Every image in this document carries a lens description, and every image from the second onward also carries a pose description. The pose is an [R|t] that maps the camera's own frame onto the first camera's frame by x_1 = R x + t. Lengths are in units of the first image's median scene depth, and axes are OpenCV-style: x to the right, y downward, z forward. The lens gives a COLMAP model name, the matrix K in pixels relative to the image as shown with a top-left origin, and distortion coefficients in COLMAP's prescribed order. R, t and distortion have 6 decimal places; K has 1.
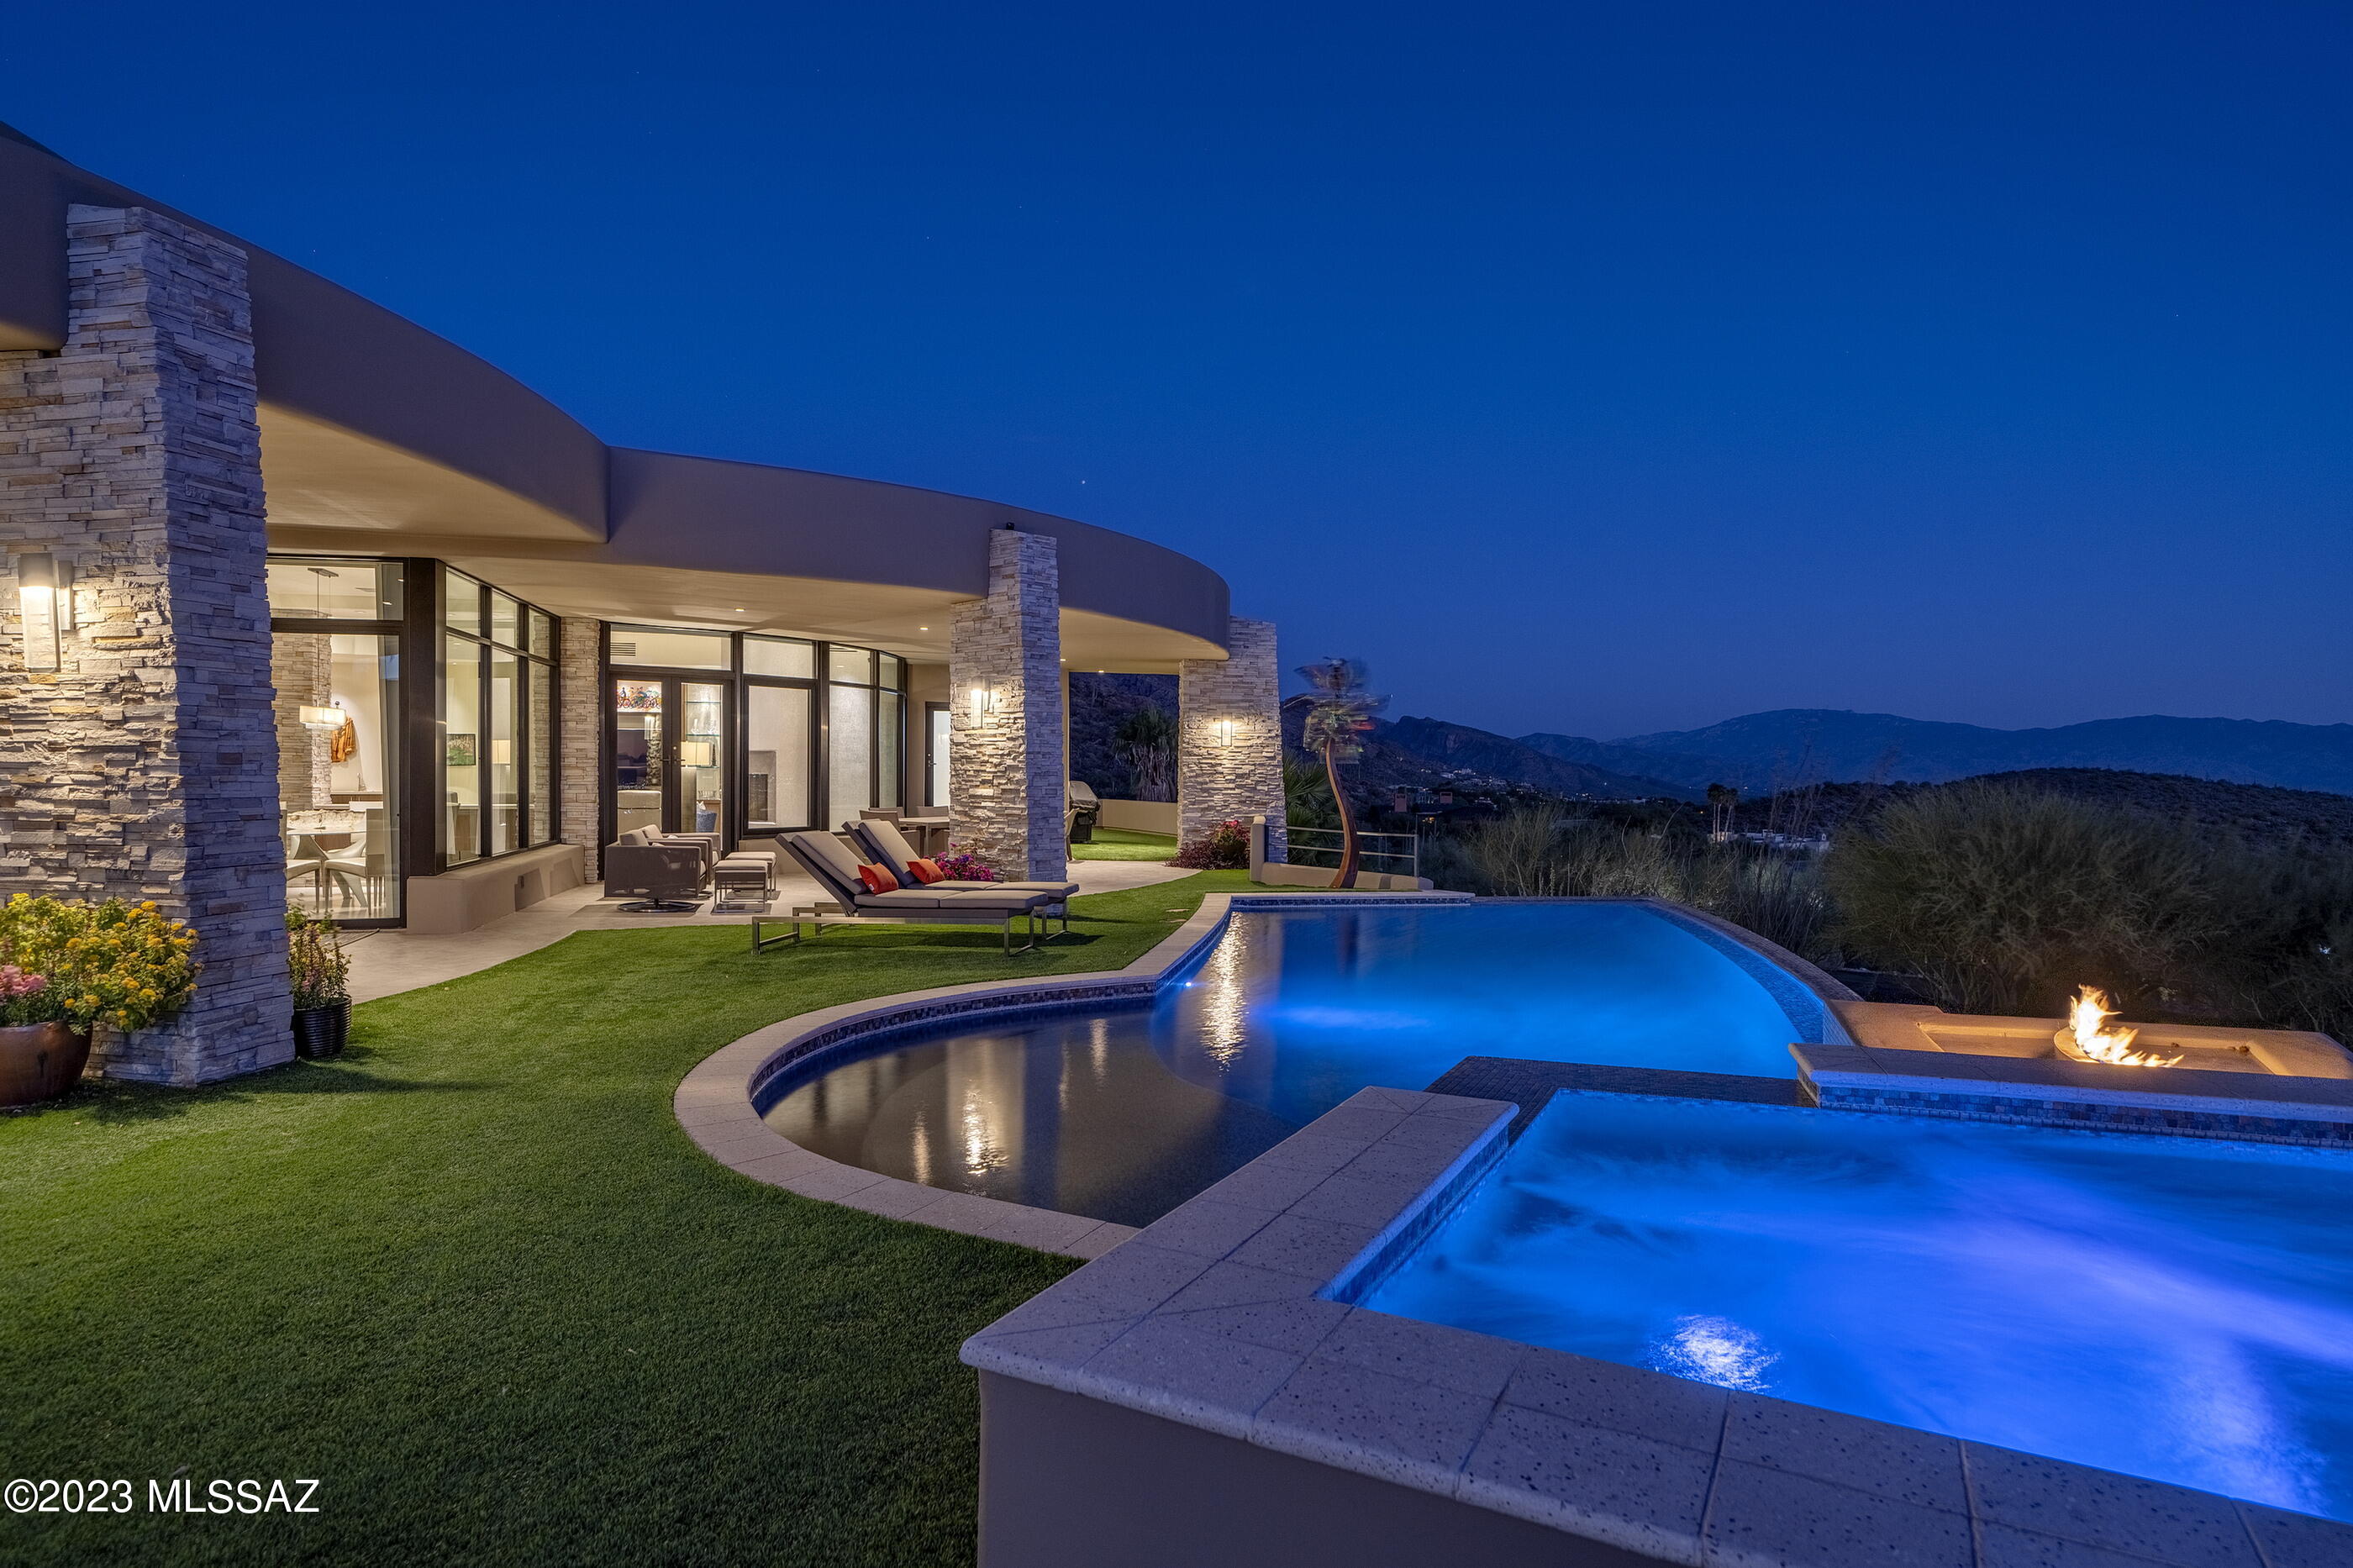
lens RADIAL K [[1253.7, 0, 1085.1], [0, 1253.7, 790.6], [0, 0, 1]] dist [0.001950, 0.000496]
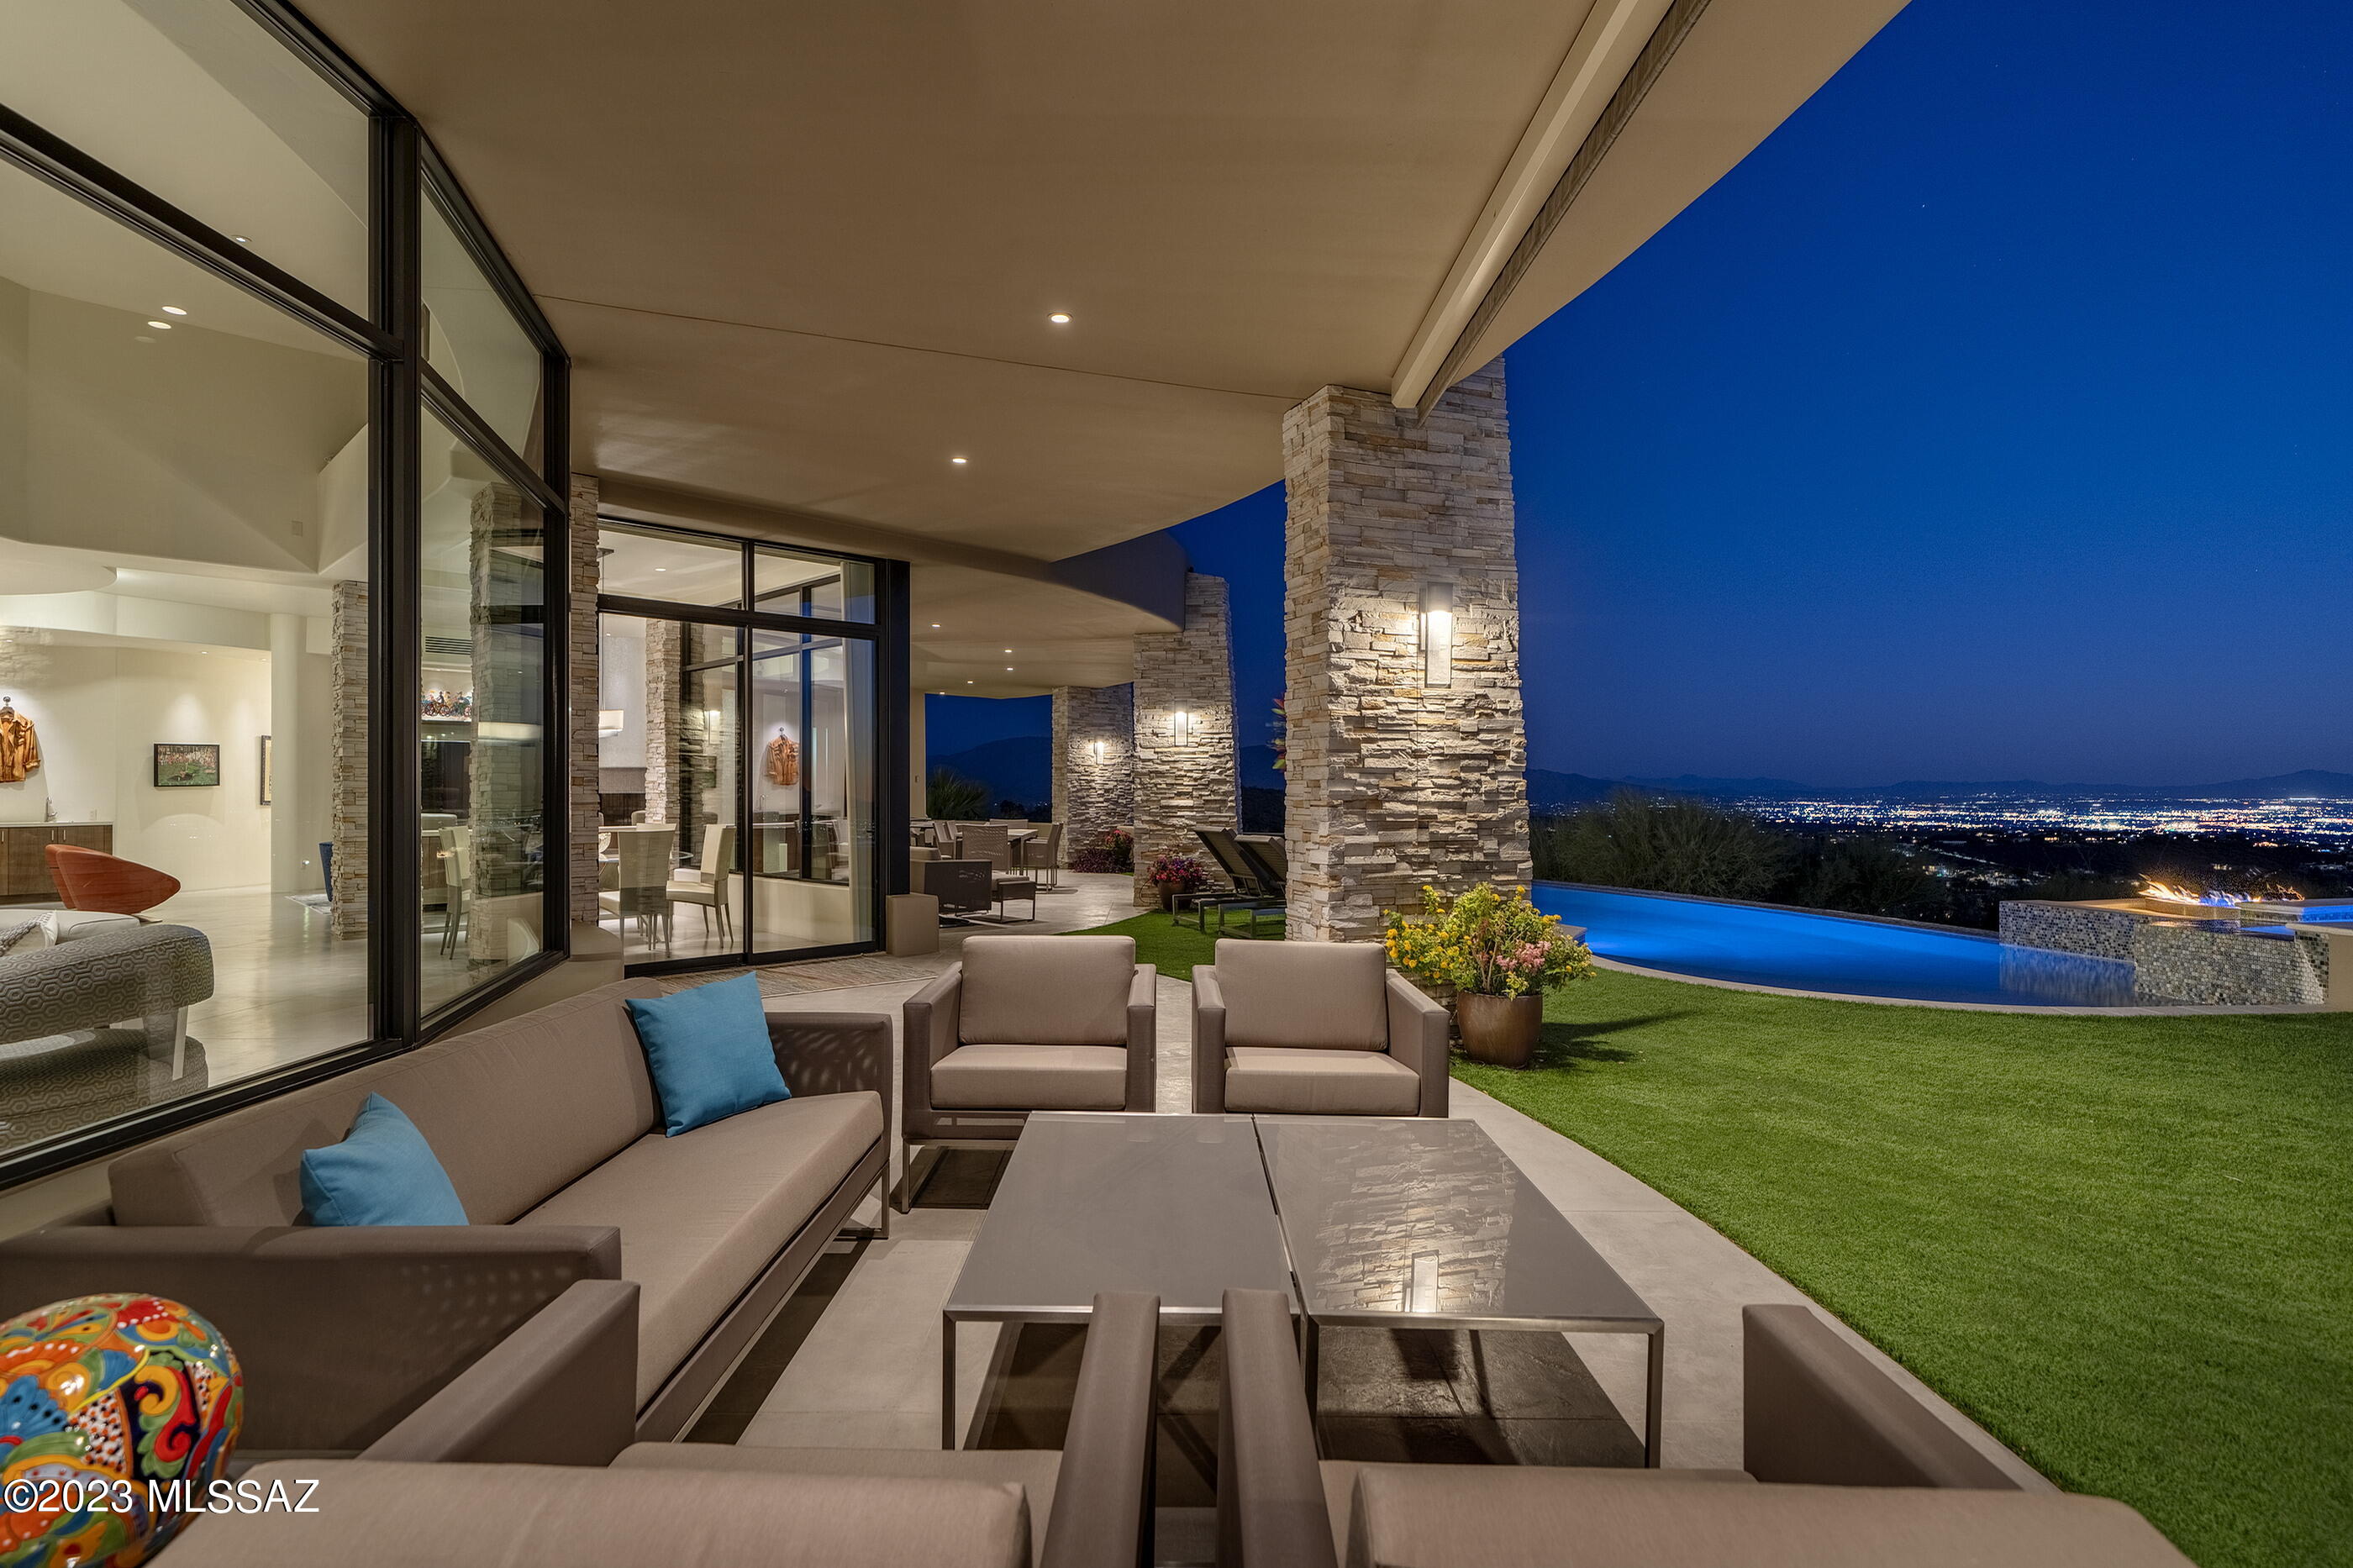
lens RADIAL K [[1203.5, 0, 1176.5], [0, 1203.5, 784.0], [0, 0, 1]] dist [-0.001977, -0.000018]
pose [[0.828164, -0.001037, 0.560485, -1.602120], [0.013172, 0.999758, -0.017614, 0.007600], [-0.560331, 0.021970, 0.827977, 0.237143]]
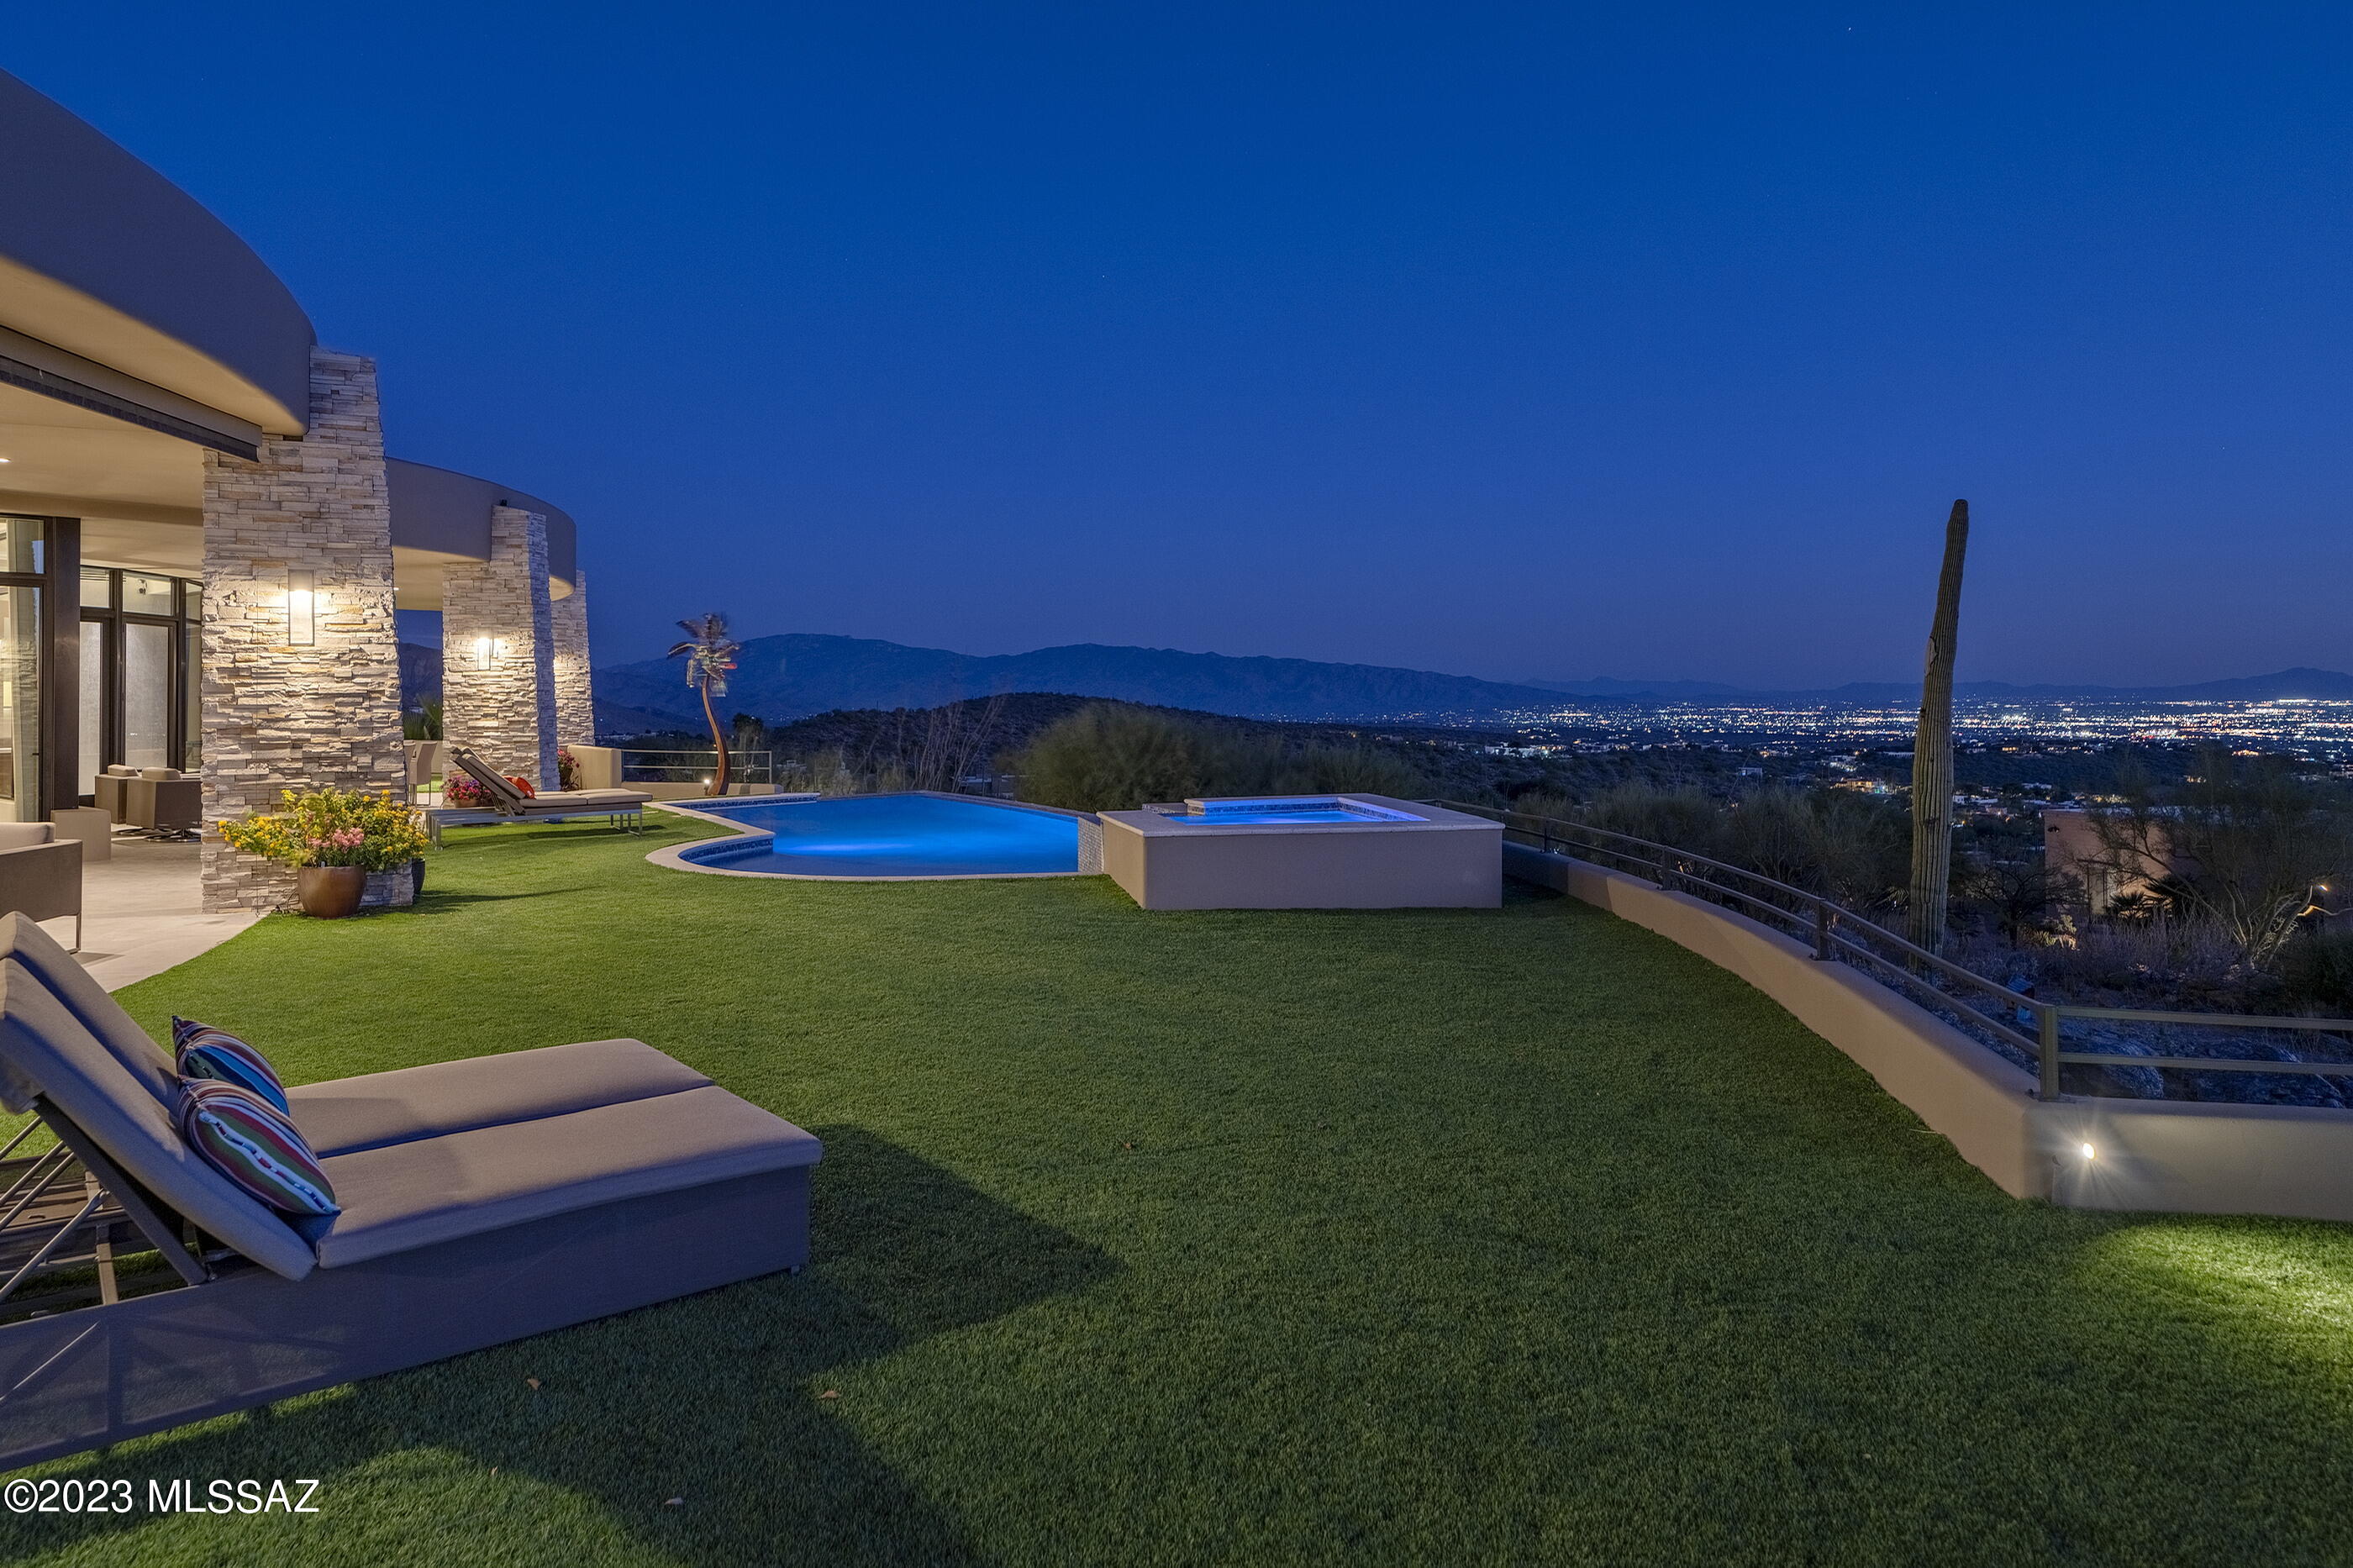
lens RADIAL K [[1433.7, 0, 1100.7], [0, 1433.7, 672.5], [0, 0, 1]] dist [-0.000310, -0.000441]
pose [[0.760215, 0.001811, 0.649669, -1.208815], [0.022298, 0.999334, -0.028879, 0.011123], [-0.649289, 0.036441, 0.759668, -0.963251]]
